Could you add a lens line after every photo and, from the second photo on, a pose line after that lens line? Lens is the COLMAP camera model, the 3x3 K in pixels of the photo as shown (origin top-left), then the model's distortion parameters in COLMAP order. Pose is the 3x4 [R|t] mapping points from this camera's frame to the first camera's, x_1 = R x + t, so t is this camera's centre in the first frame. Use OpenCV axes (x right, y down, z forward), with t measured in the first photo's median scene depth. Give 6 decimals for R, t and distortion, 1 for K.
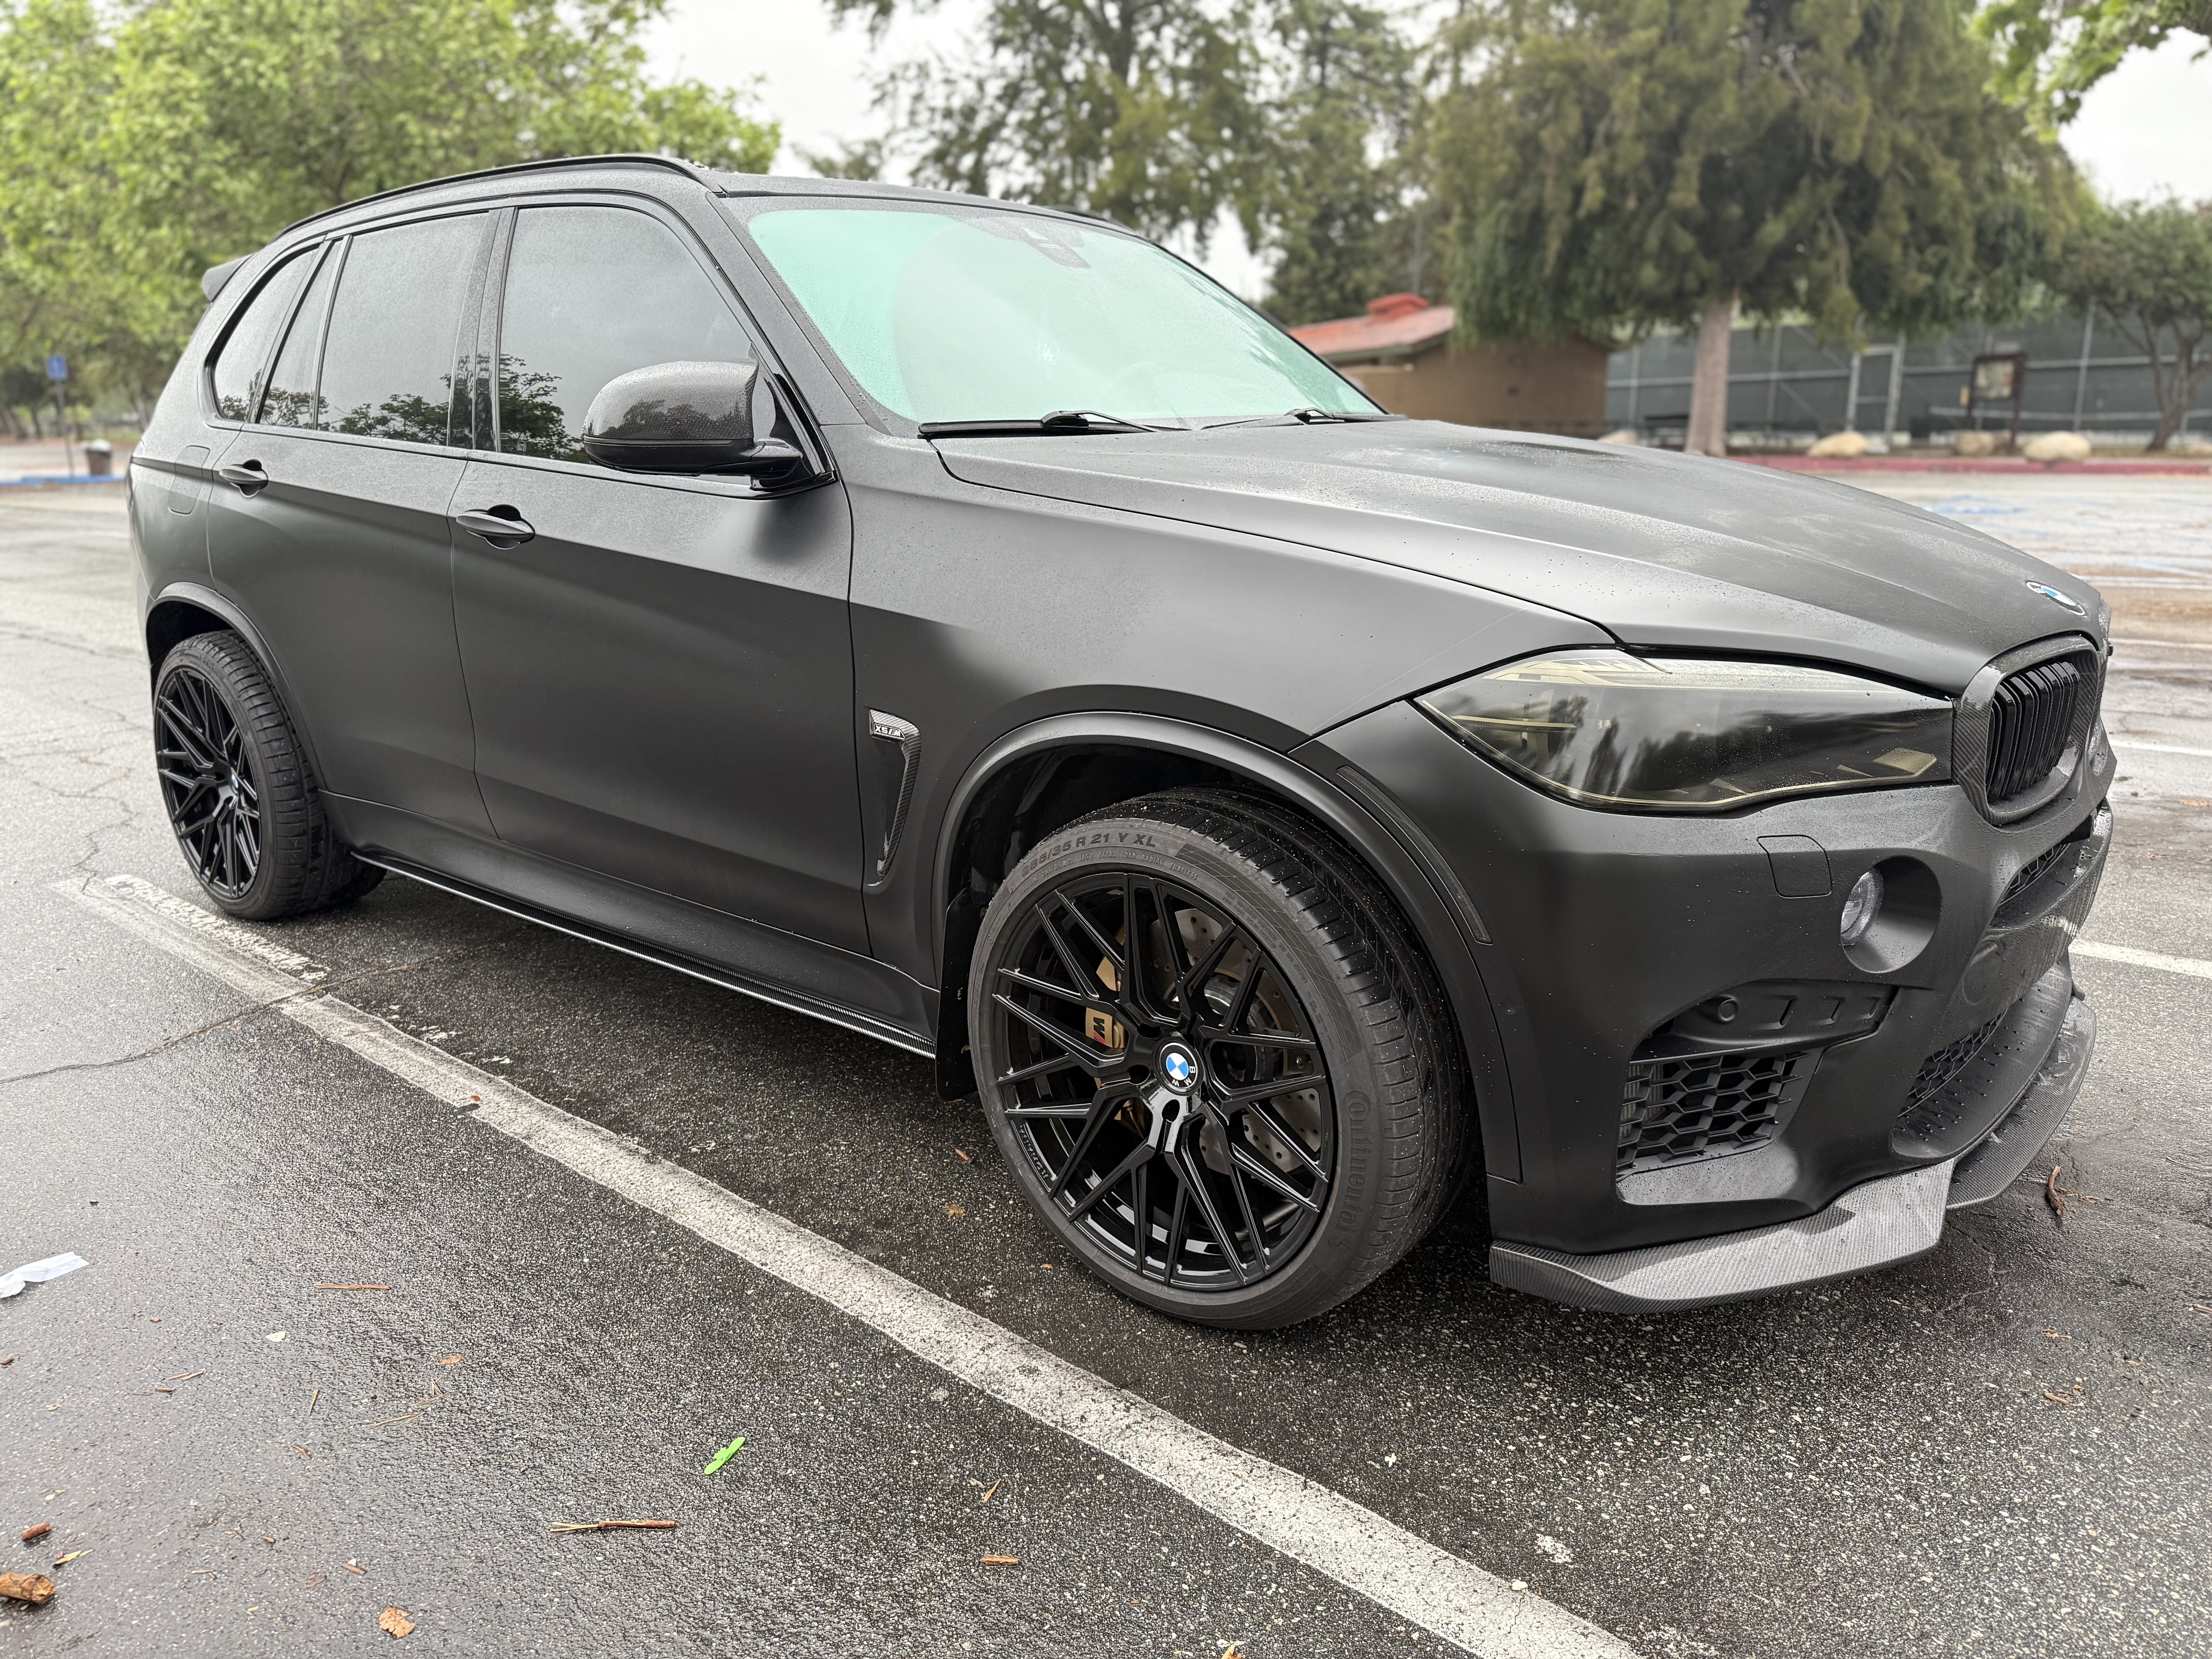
lens RADIAL K [[1538.3, 0, 1106.0], [0, 1538.3, 829.5], [0, 0, 1]] dist [0.015838, -0.014983]
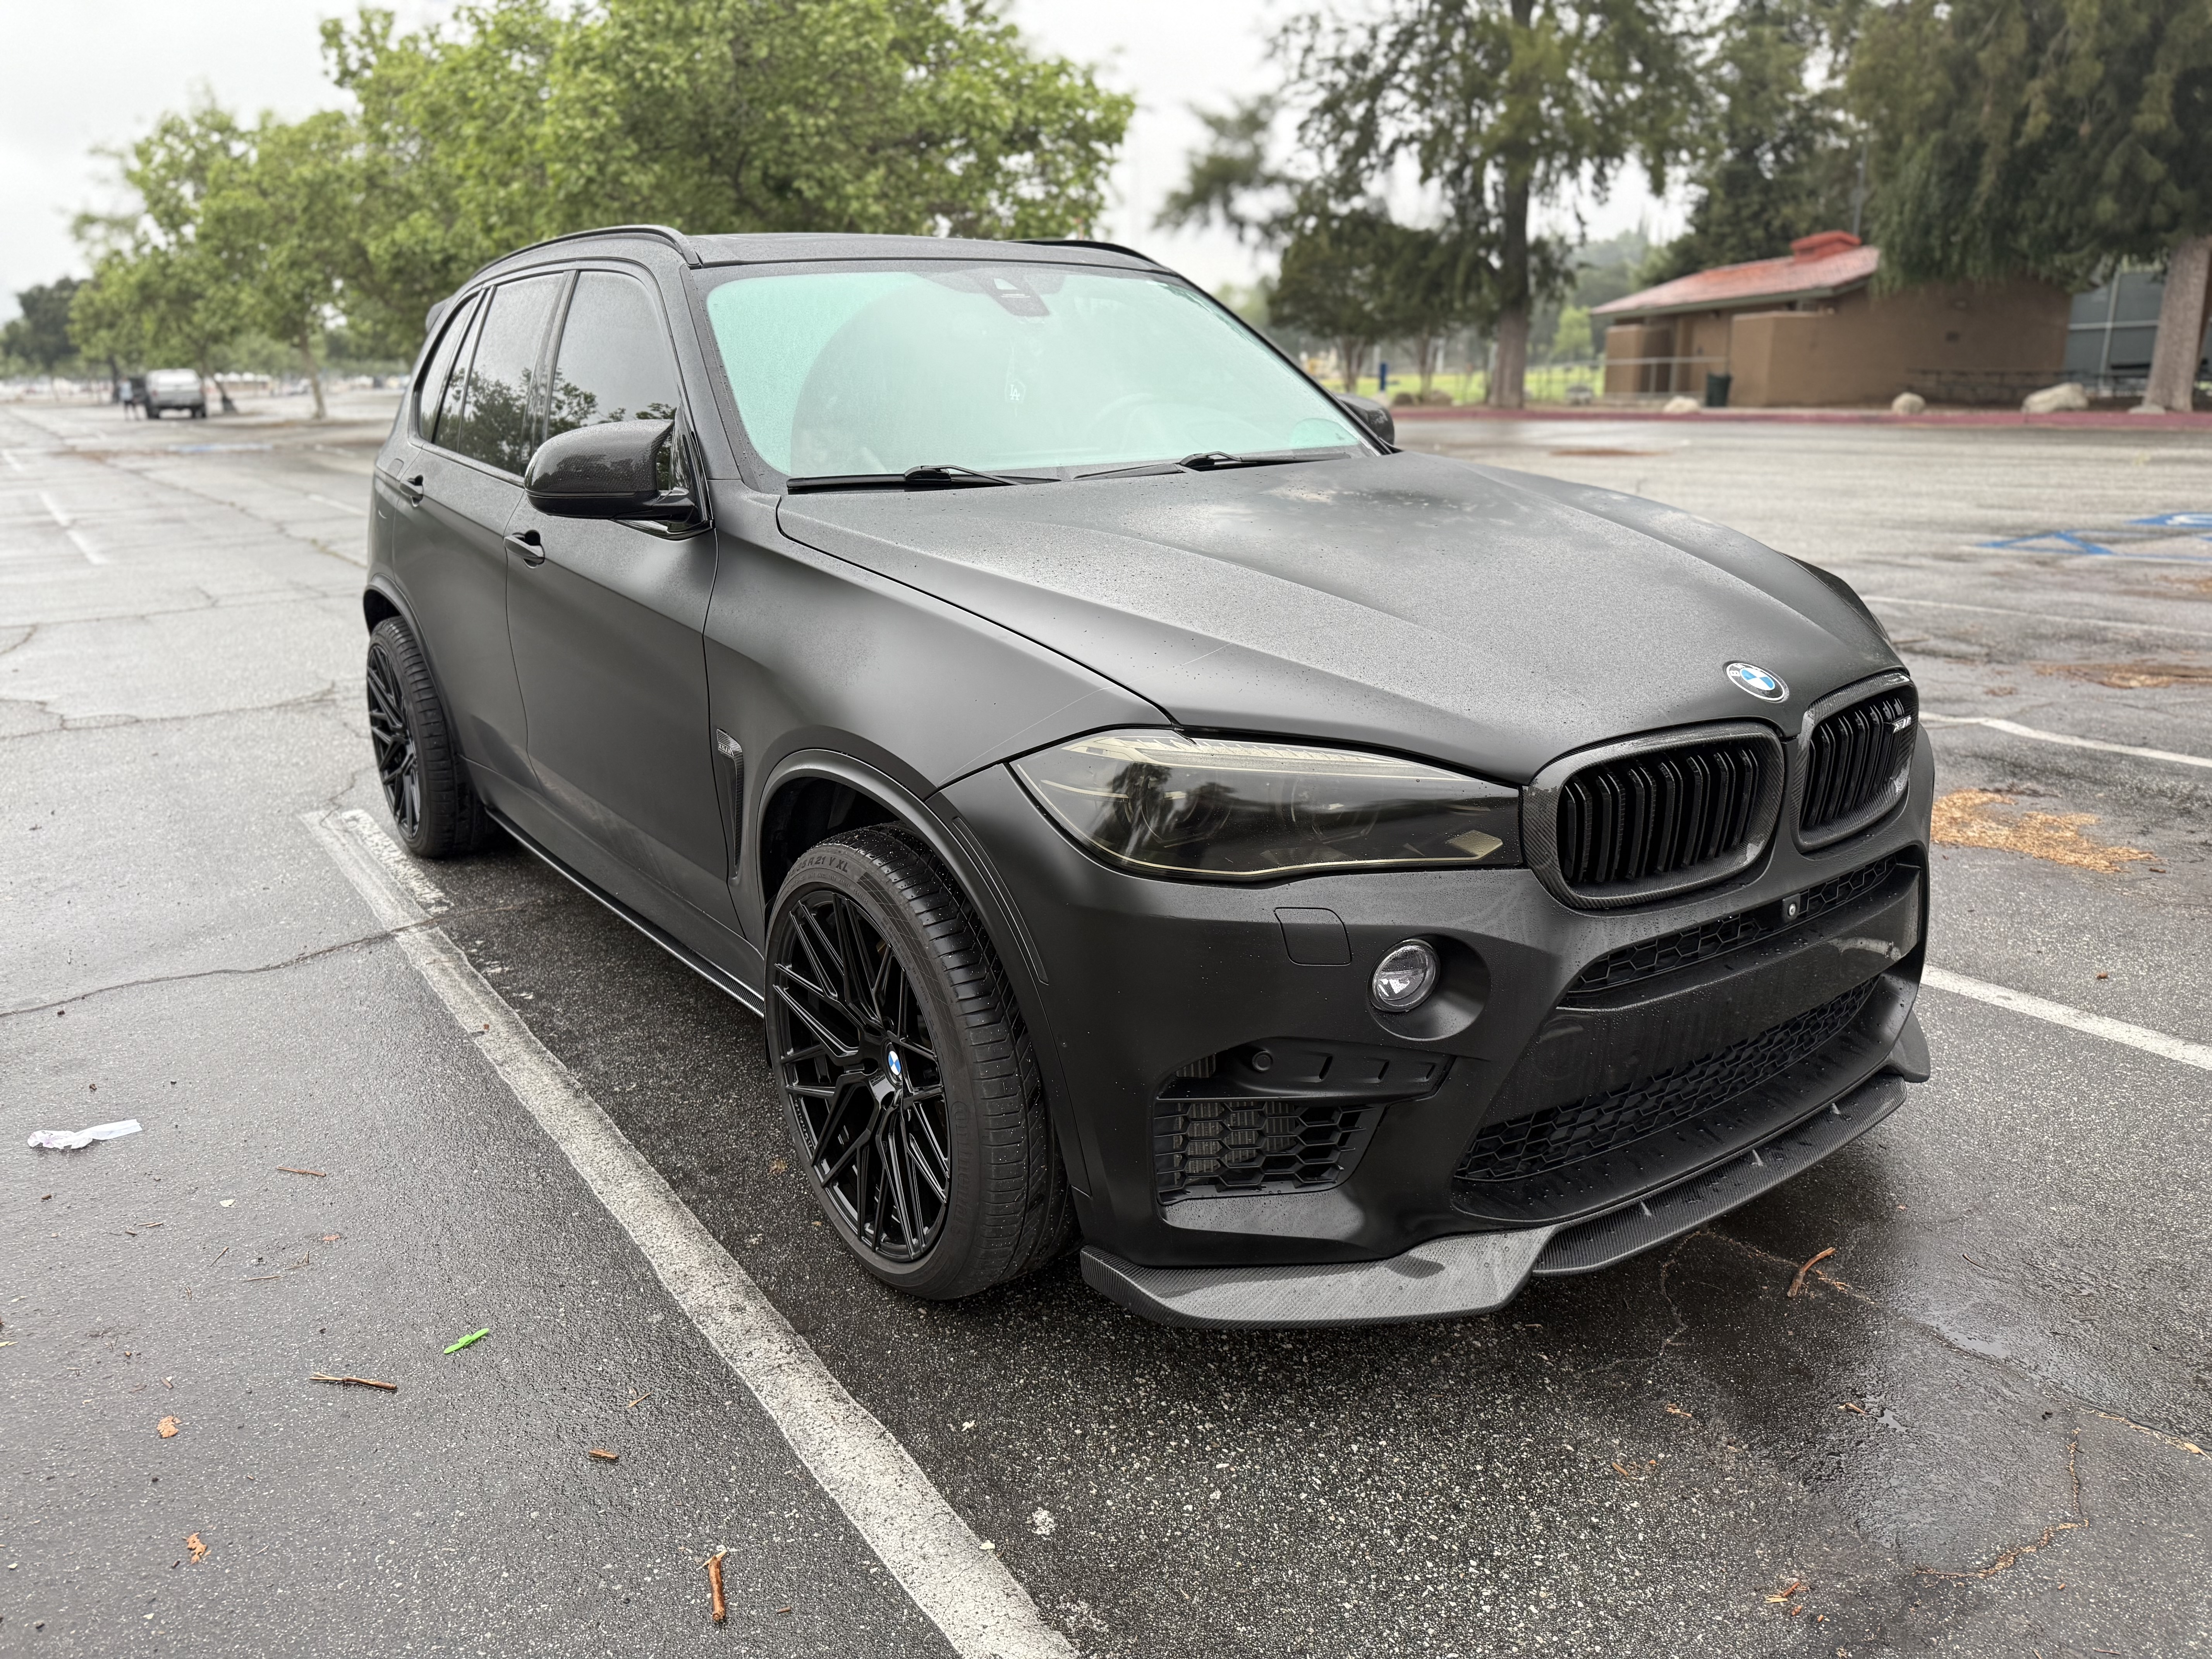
lens RADIAL K [[1534.4, 0, 1101.6], [0, 1534.4, 814.6], [0, 0, 1]] dist [0.020554, -0.021813]
pose [[0.969773, 0.060436, -0.236408, 0.051688], [-0.055526, 0.998082, 0.027376, -0.007854], [0.237609, -0.013421, 0.971268, -0.007489]]
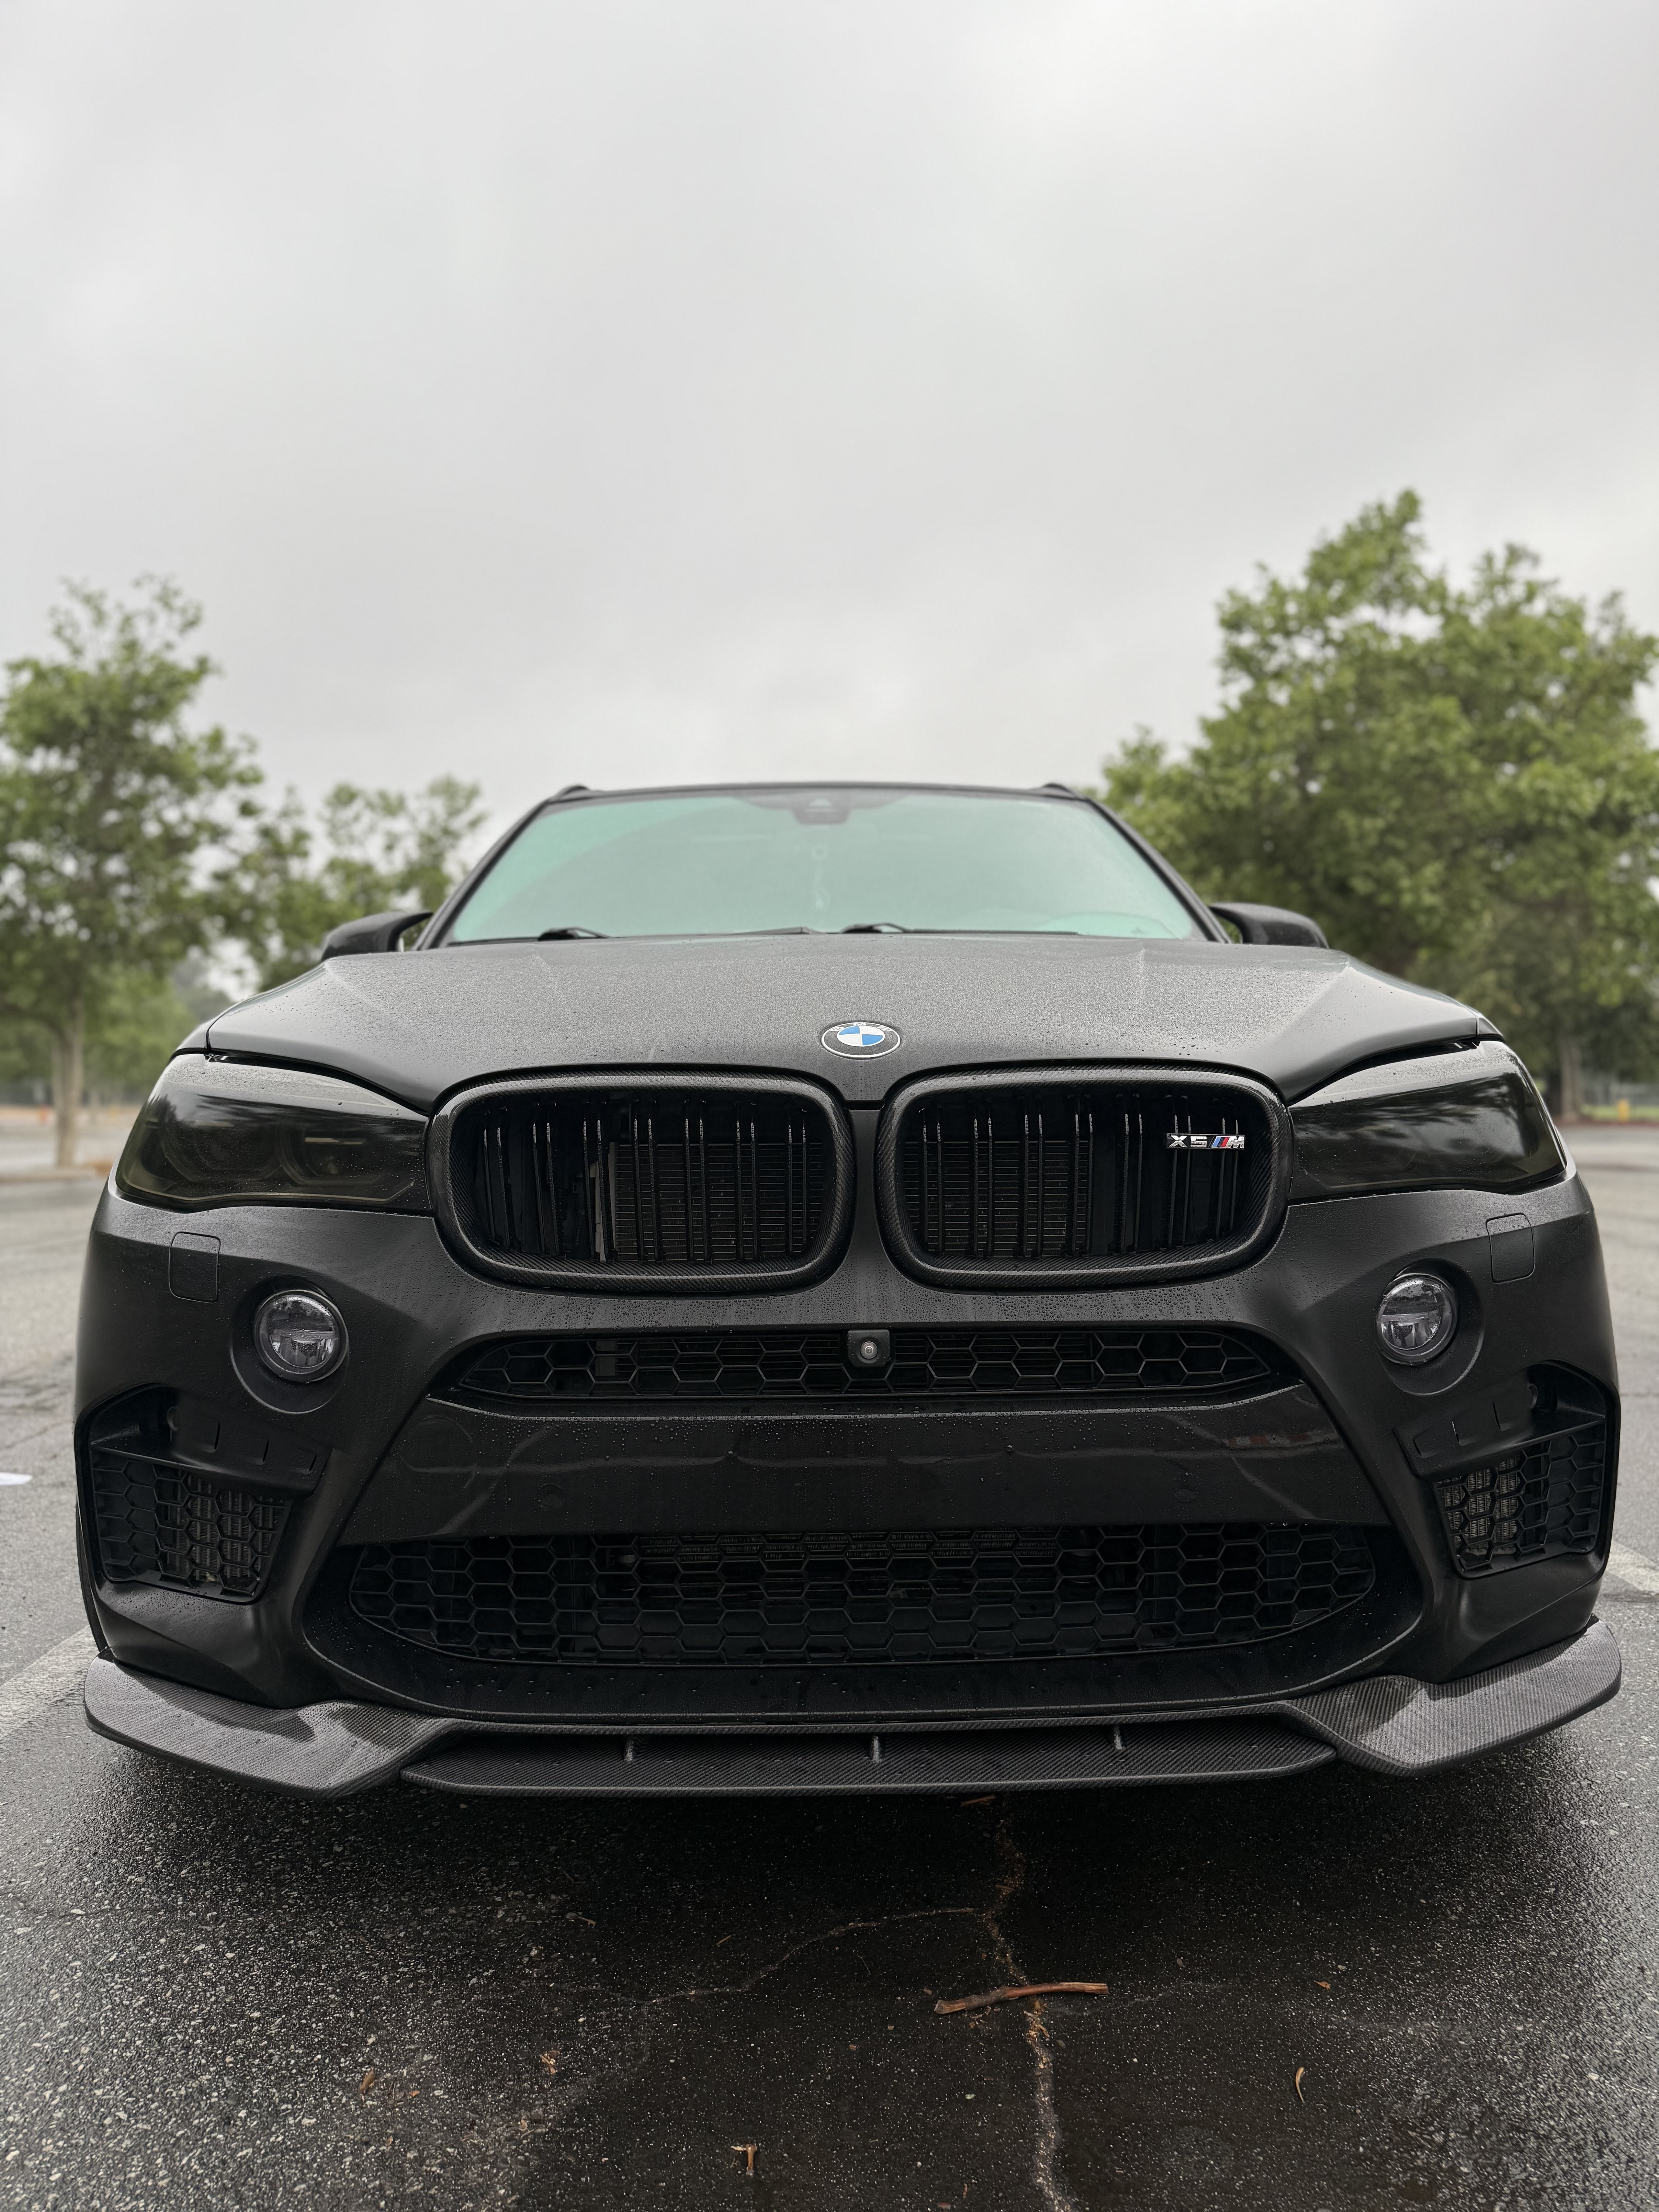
lens RADIAL K [[1534.4, 0, 829.5], [0, 1534.4, 1106.0], [0, 0, 1]] dist [0.020554, -0.021813]
pose [[0.673775, 0.006783, -0.738905, 0.133774], [-0.190571, 0.967726, -0.164891, 0.000780], [0.713939, 0.251913, 0.653322, 0.059598]]
